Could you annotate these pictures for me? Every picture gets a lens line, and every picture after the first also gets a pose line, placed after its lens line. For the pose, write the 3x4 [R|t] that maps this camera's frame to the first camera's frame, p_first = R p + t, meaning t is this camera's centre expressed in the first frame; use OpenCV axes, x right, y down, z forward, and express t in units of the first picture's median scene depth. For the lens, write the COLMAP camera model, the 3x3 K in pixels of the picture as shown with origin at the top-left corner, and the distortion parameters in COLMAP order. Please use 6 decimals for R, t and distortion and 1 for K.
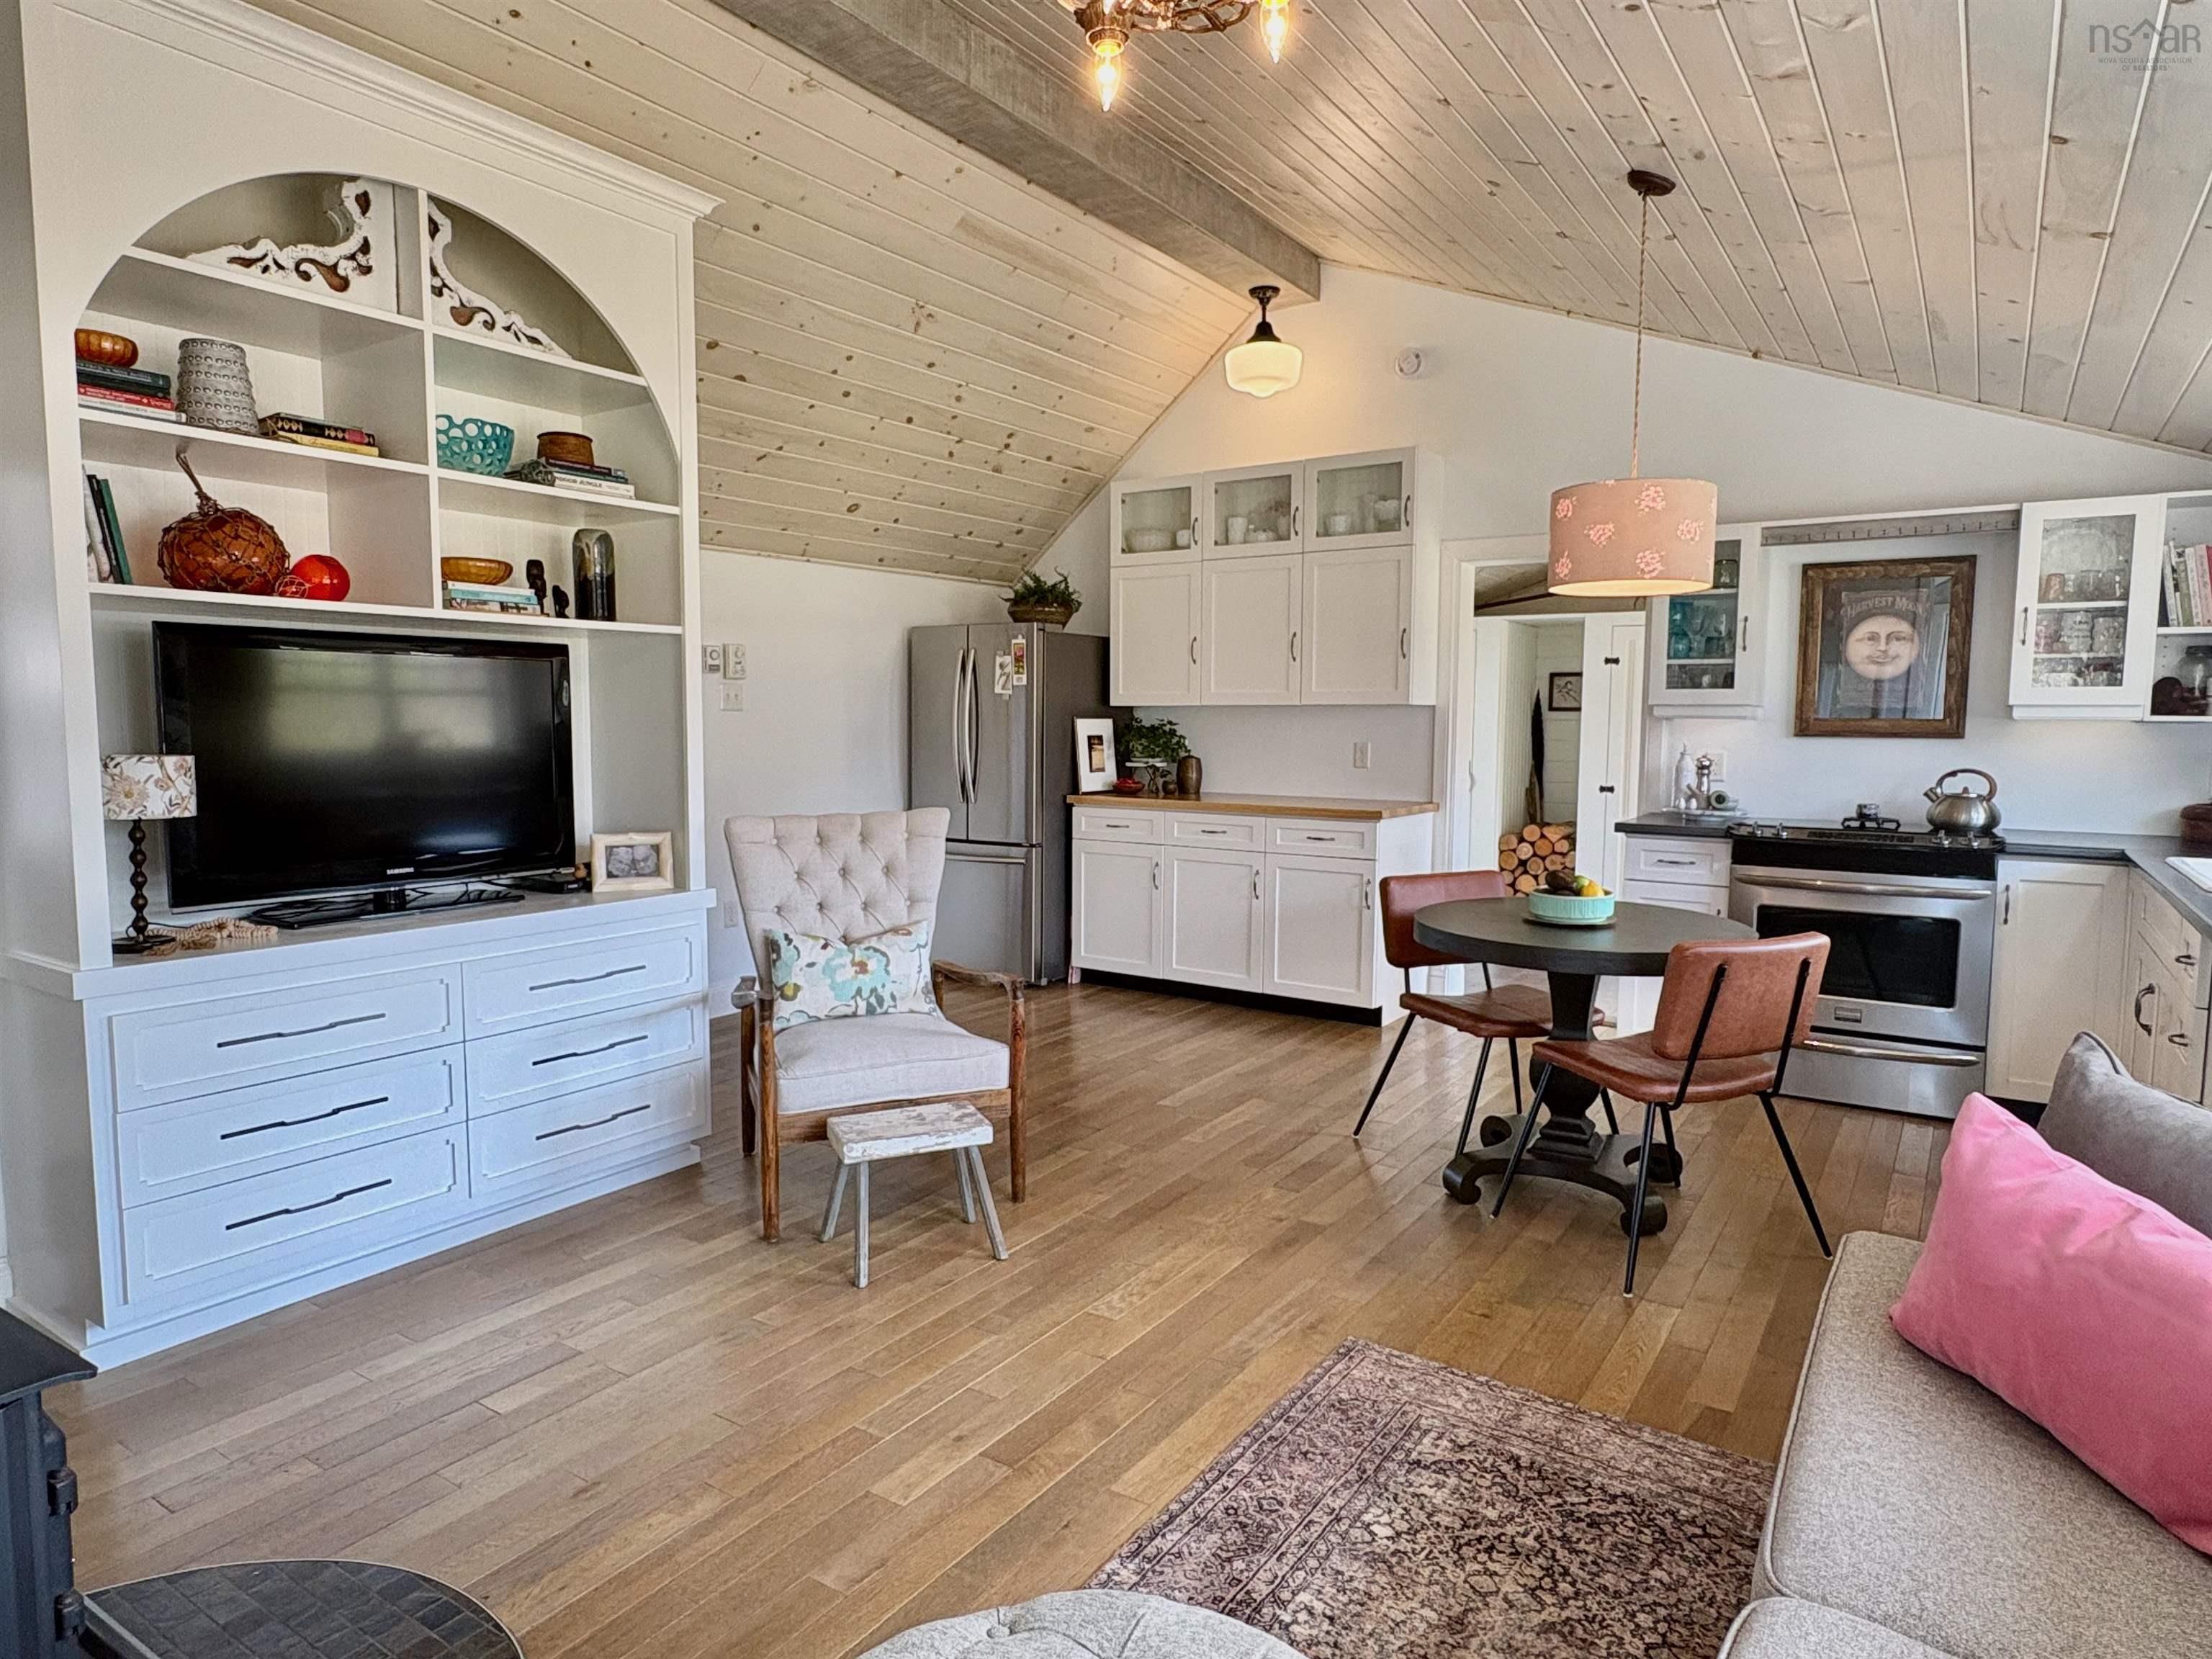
lens RADIAL K [[1311.3, 0, 1104.6], [0, 1311.3, 829.0], [0, 0, 1]] dist [-0.001942, 0.001147]
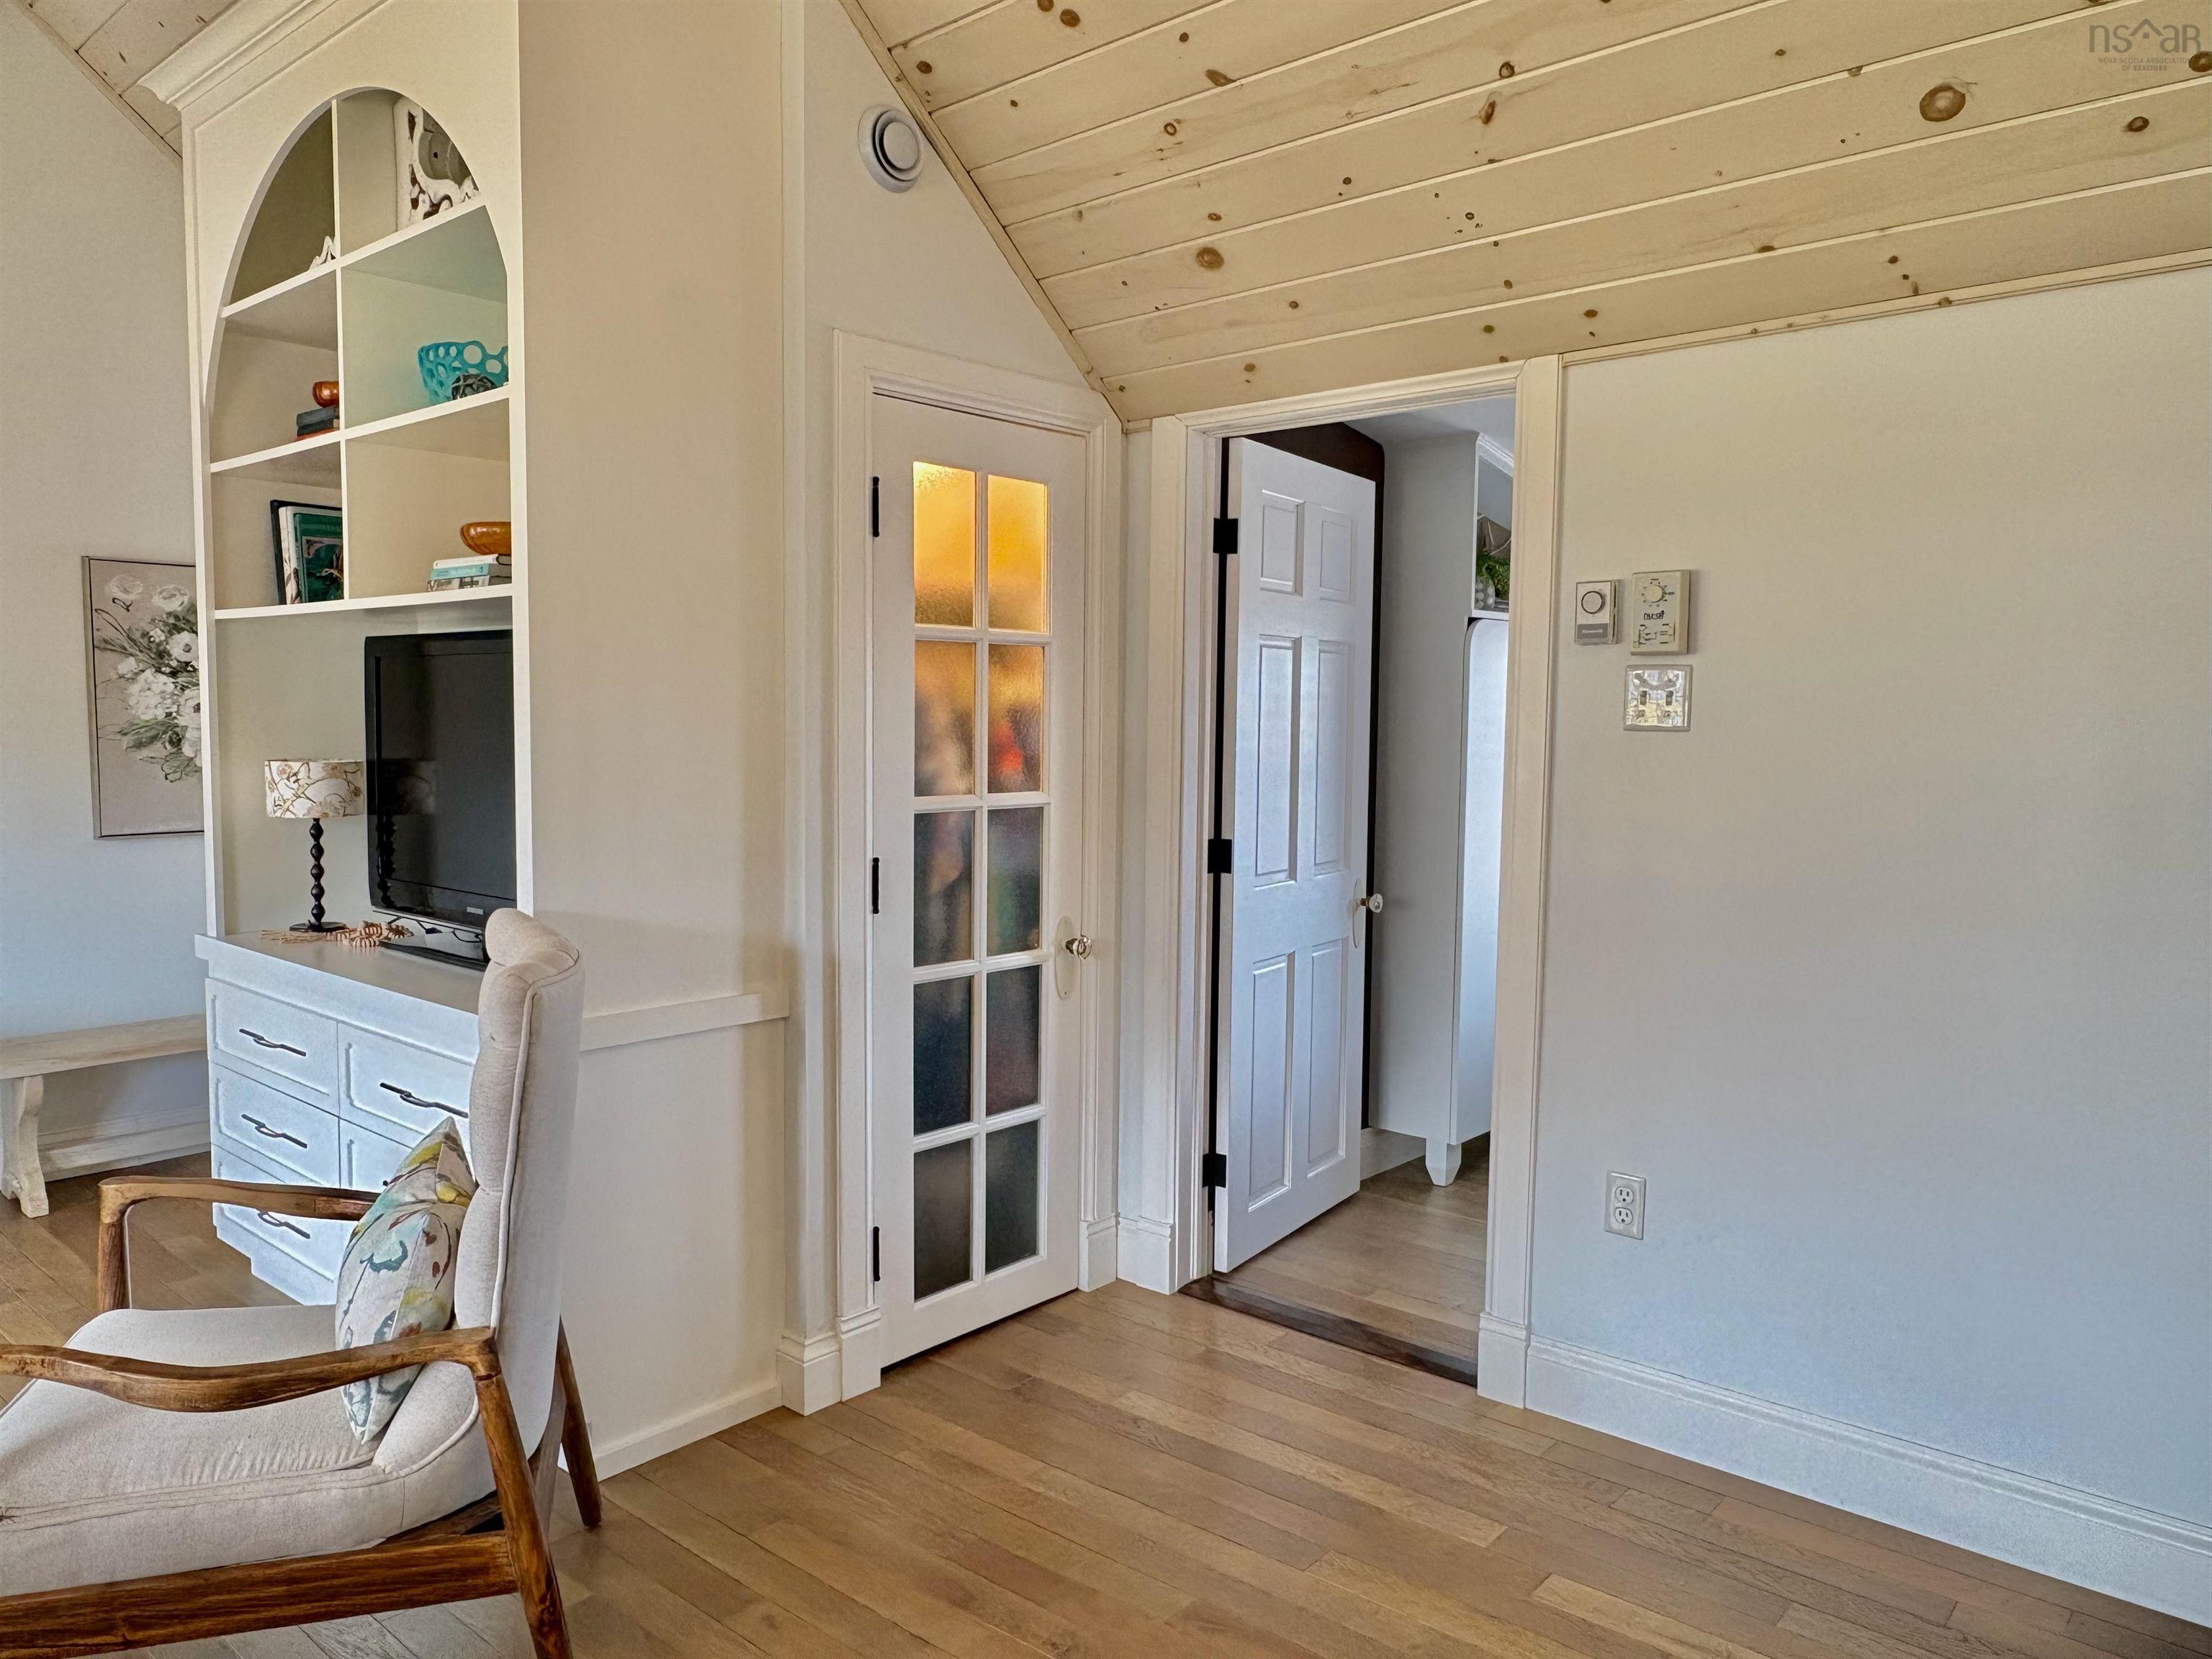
lens RADIAL K [[1526.6, 0, 1113.6], [0, 1526.6, 832.0], [0, 0, 1]] dist [0.004018, -0.002776]
pose [[-0.127010, 0.068887, -0.989506, 0.357224], [-0.097033, 0.991938, 0.081511, -0.130104], [0.987144, 0.106368, -0.119302, 1.424817]]
